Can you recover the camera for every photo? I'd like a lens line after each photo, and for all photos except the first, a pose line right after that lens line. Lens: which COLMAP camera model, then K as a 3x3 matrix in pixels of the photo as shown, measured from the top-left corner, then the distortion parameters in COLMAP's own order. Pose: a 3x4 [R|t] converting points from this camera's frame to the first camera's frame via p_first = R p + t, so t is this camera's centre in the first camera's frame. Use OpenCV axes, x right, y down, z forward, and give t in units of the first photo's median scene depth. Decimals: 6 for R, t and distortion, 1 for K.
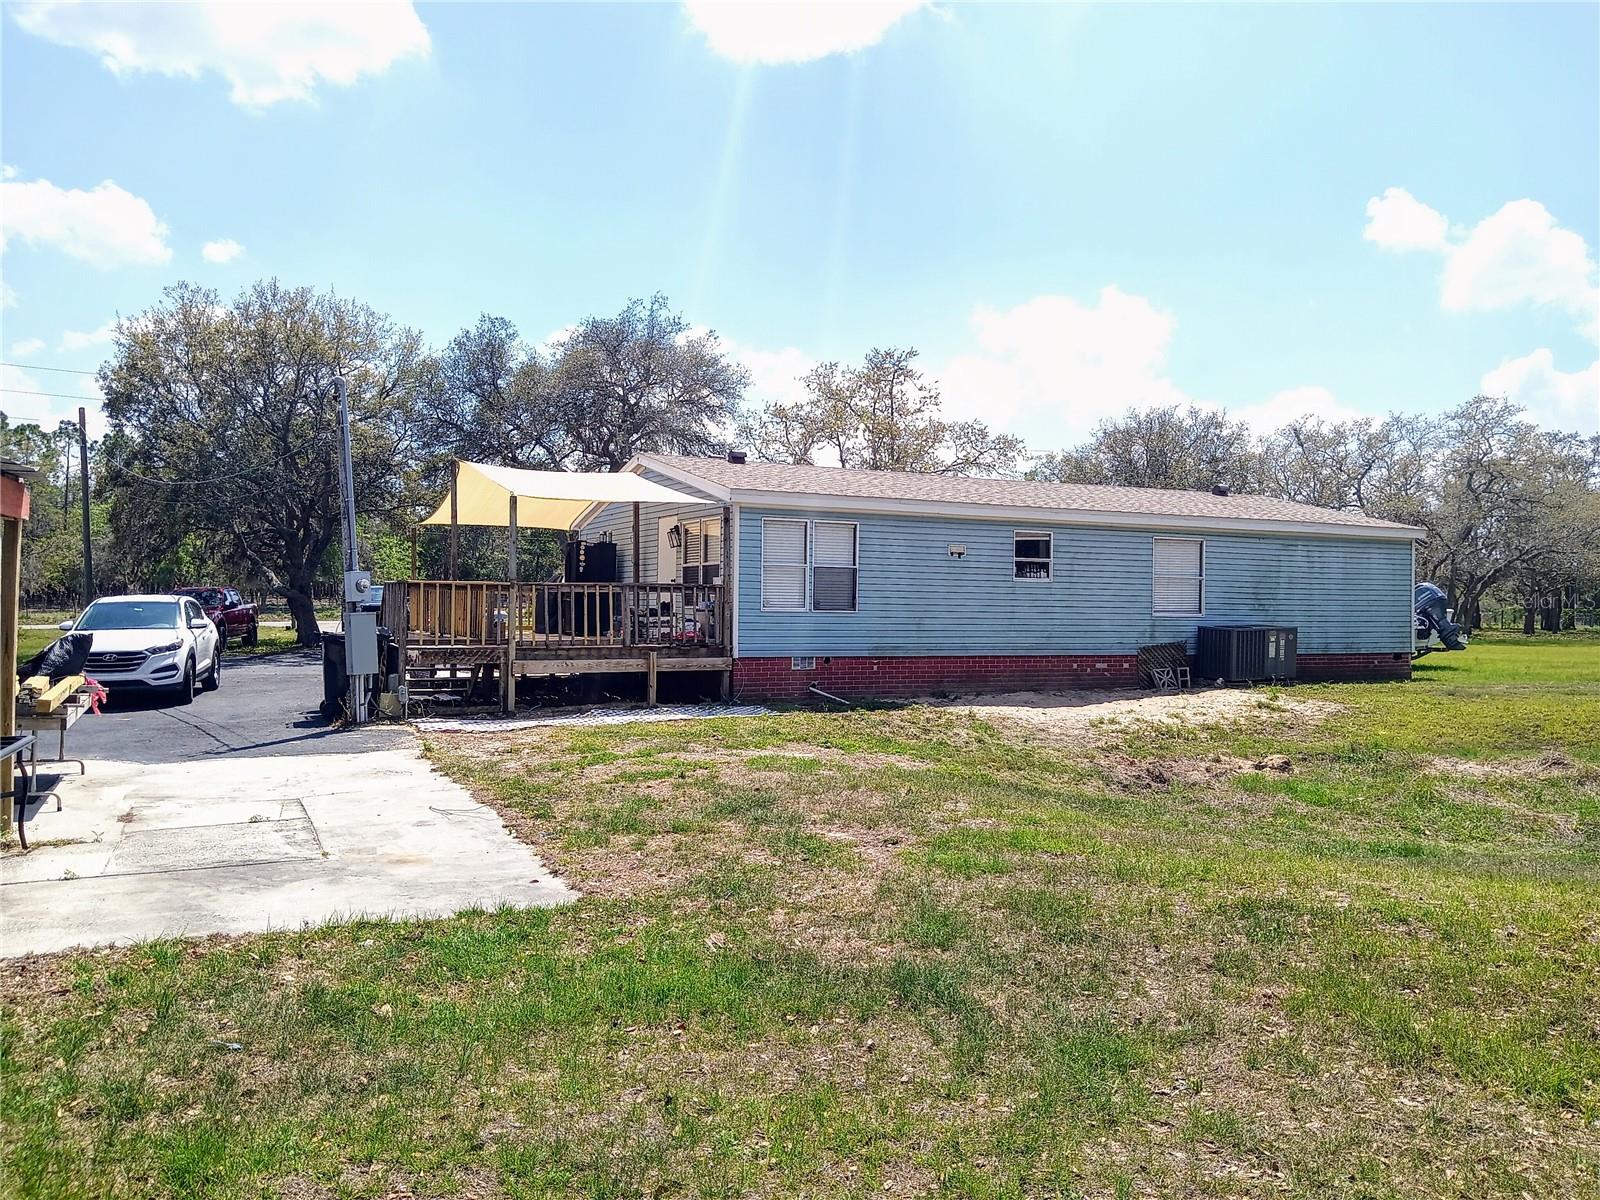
lens RADIAL K [[1196.4, 0, 797.0], [0, 1196.4, 598.7], [0, 0, 1]] dist [0.034575, -0.067036]
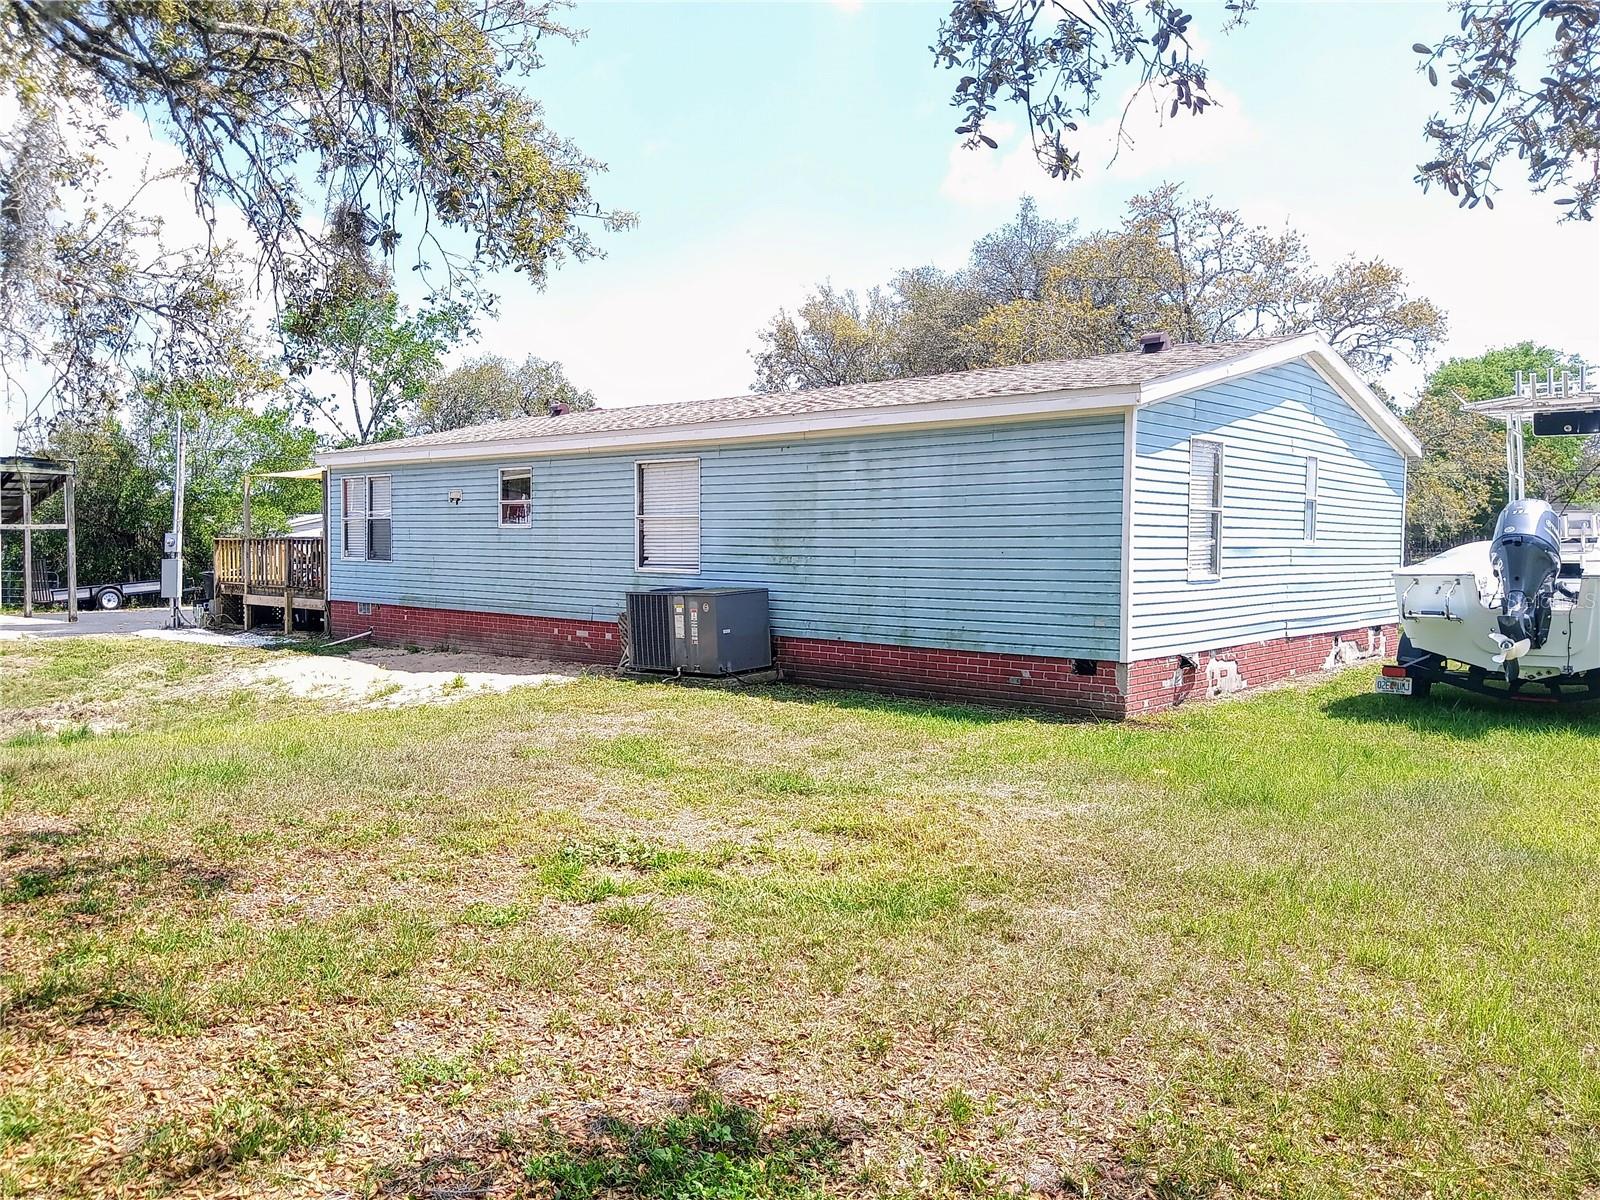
lens RADIAL K [[1196.4, 0, 799.3], [0, 1196.4, 598.3], [0, 0, 1]] dist [0.034575, -0.067036]
pose [[0.381395, 0.032349, -0.923846, 1.036930], [-0.001232, 0.999404, 0.034486, 0.006022], [0.924412, -0.012014, 0.381207, 0.844018]]
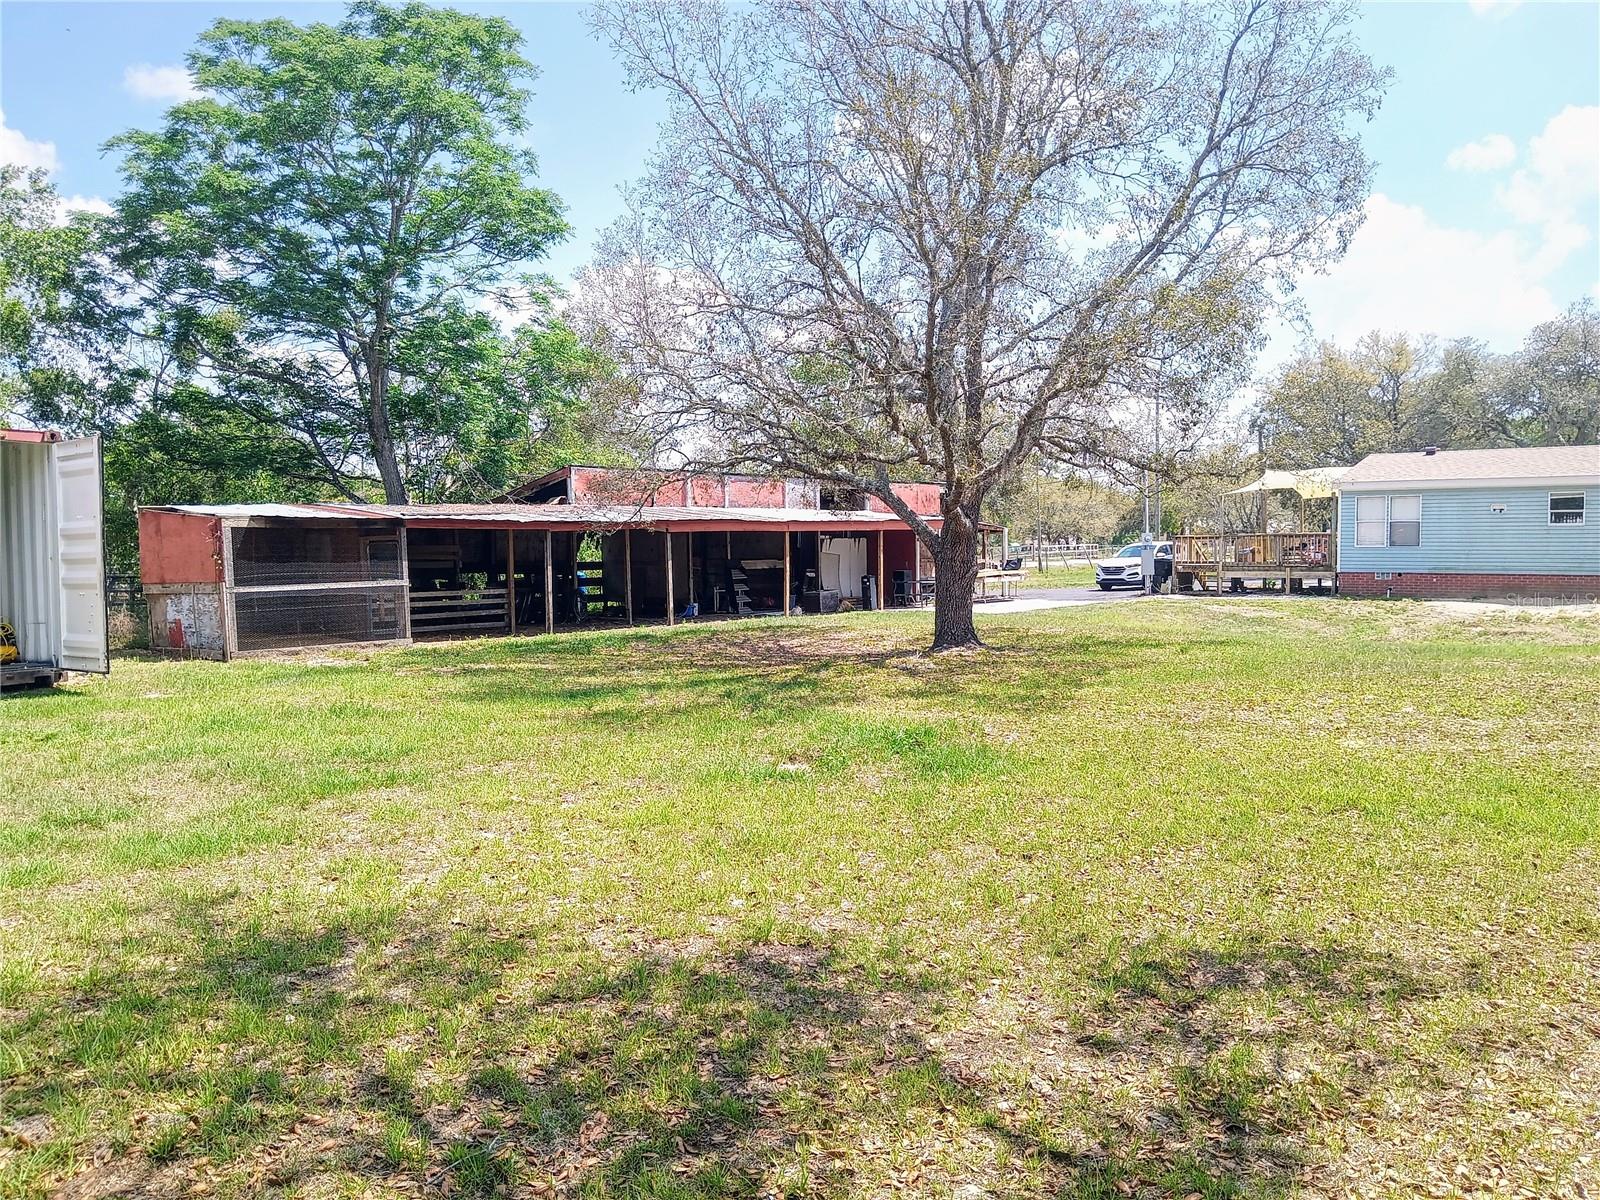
lens RADIAL K [[1196.4, 0, 799.6], [0, 1196.4, 597.3], [0, 0, 1]] dist [0.034575, -0.067036]
pose [[0.416115, 0.030078, -0.908814, 1.139557], [0.022054, 0.998825, 0.043155, -0.010436], [0.909044, -0.038000, 0.414963, -0.486861]]
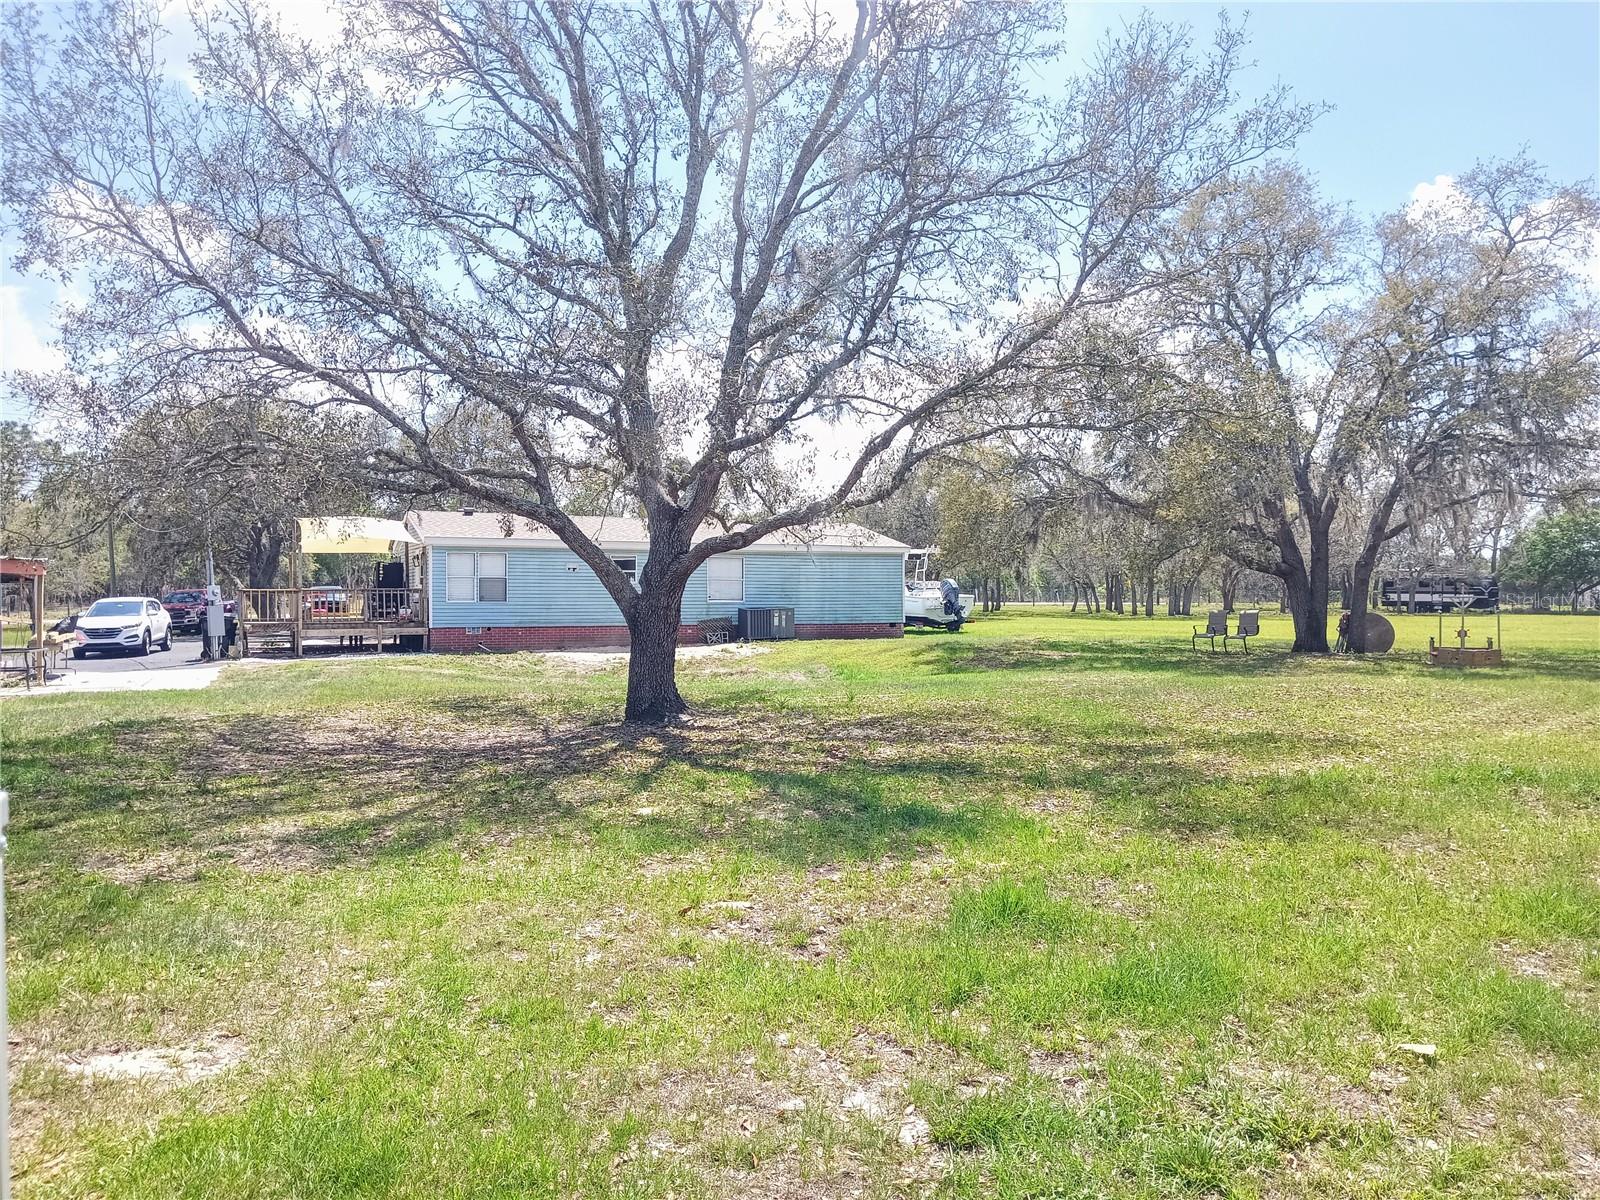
lens RADIAL K [[1196.4, 0, 799.1], [0, 1196.4, 596.1], [0, 0, 1]] dist [0.034575, -0.067036]
pose [[0.999101, -0.012454, -0.040518, 0.514992], [0.012788, 0.999886, 0.007991, -0.006598], [0.040414, -0.008502, 0.999147, -0.726582]]
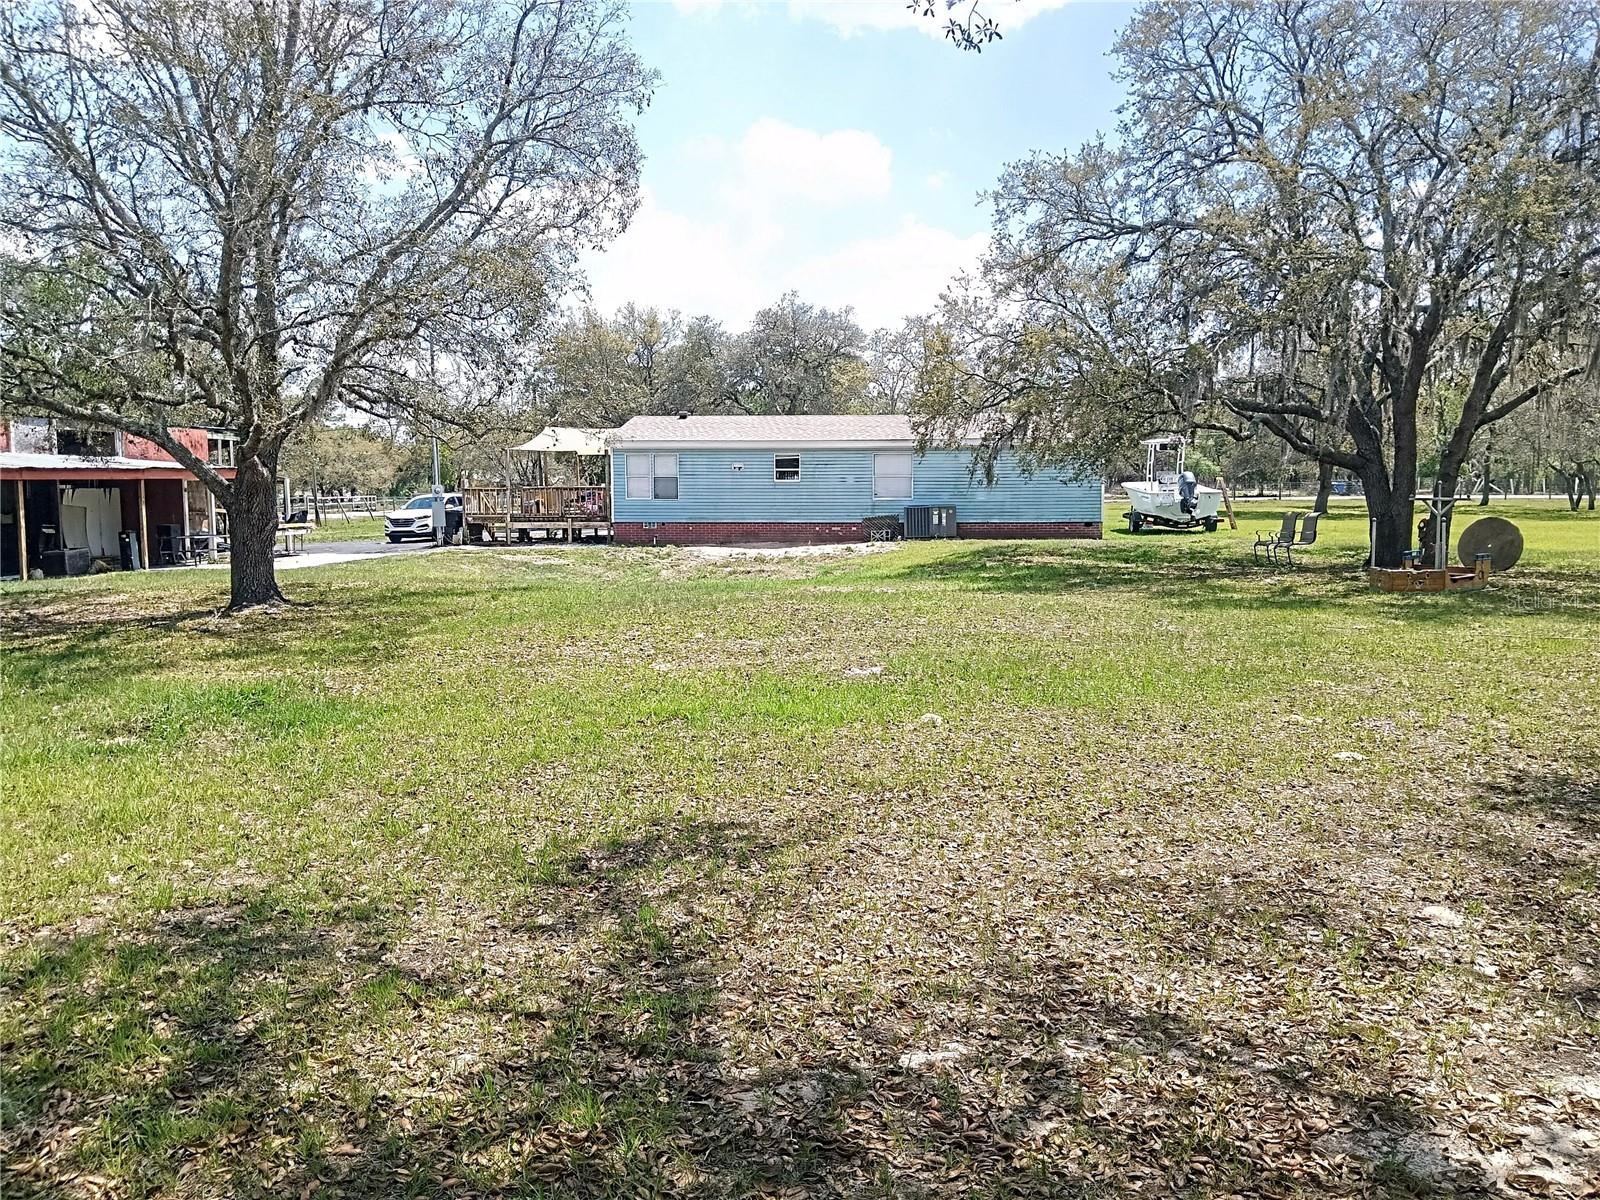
lens RADIAL K [[1196.4, 0, 799.6], [0, 1196.4, 596.5], [0, 0, 1]] dist [0.034575, -0.067036]
pose [[0.850947, 0.034351, -0.524127, 1.143263], [0.017741, 0.995410, 0.094042, -0.010652], [0.524951, -0.089323, 0.846432, -0.527629]]
